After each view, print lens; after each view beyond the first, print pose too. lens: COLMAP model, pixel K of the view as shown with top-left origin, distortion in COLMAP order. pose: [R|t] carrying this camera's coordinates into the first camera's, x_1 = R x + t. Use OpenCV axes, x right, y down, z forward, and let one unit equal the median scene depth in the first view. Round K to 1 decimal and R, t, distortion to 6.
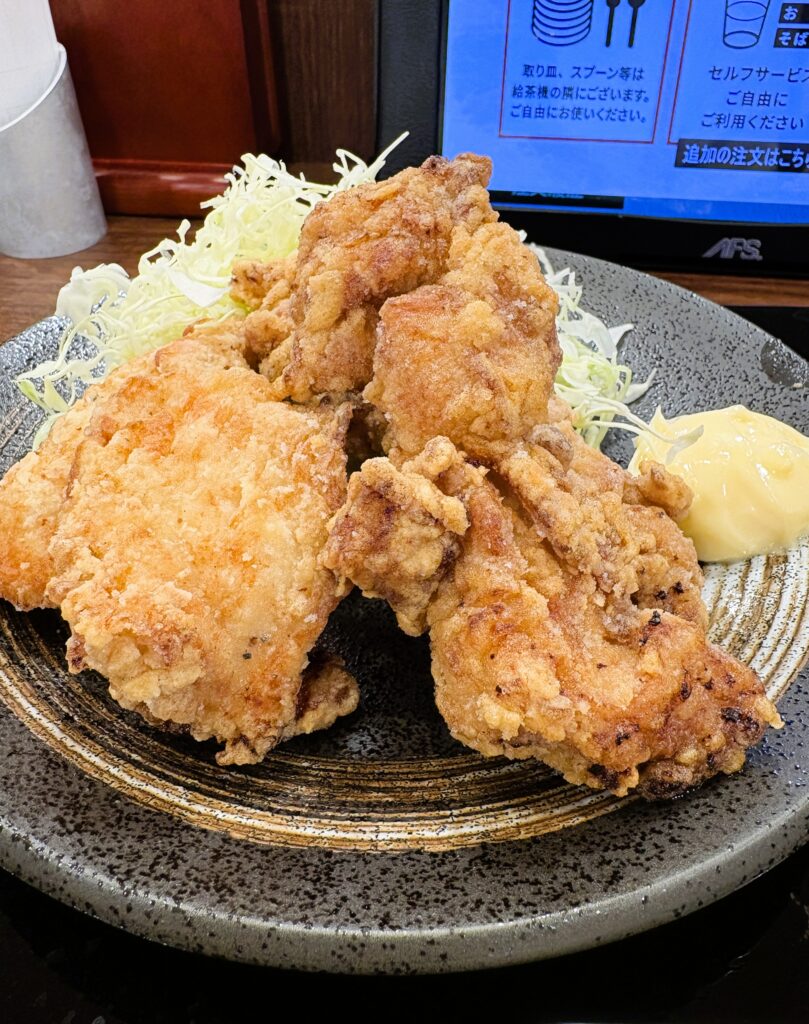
lens RADIAL K [[787.7, 0, 404.9], [0, 787.7, 511.6], [0, 0, 1]] dist [0.025164, 0.000729]
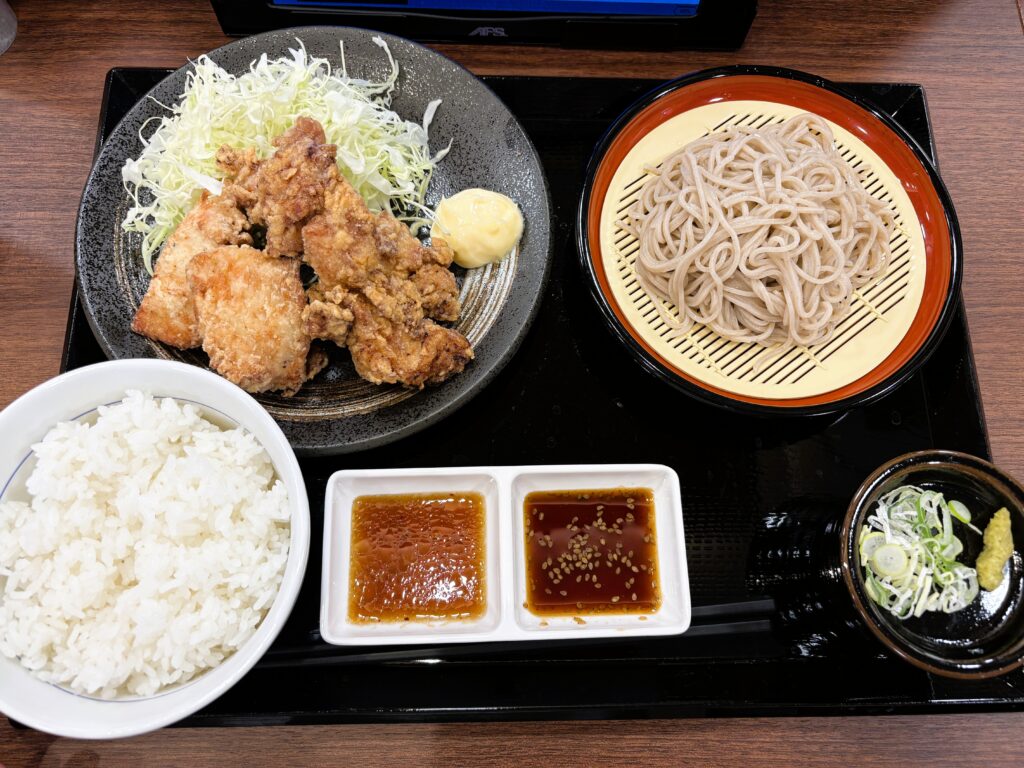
lens RADIAL K [[793.8, 0, 510.9], [0, 793.8, 387.1], [0, 0, 1]] dist [0.031960, -0.041020]
pose [[0.982367, -0.164800, 0.088297, 0.326143], [0.084777, 0.813564, 0.575263, -1.305980], [-0.166639, -0.557634, 0.813189, -1.459870]]
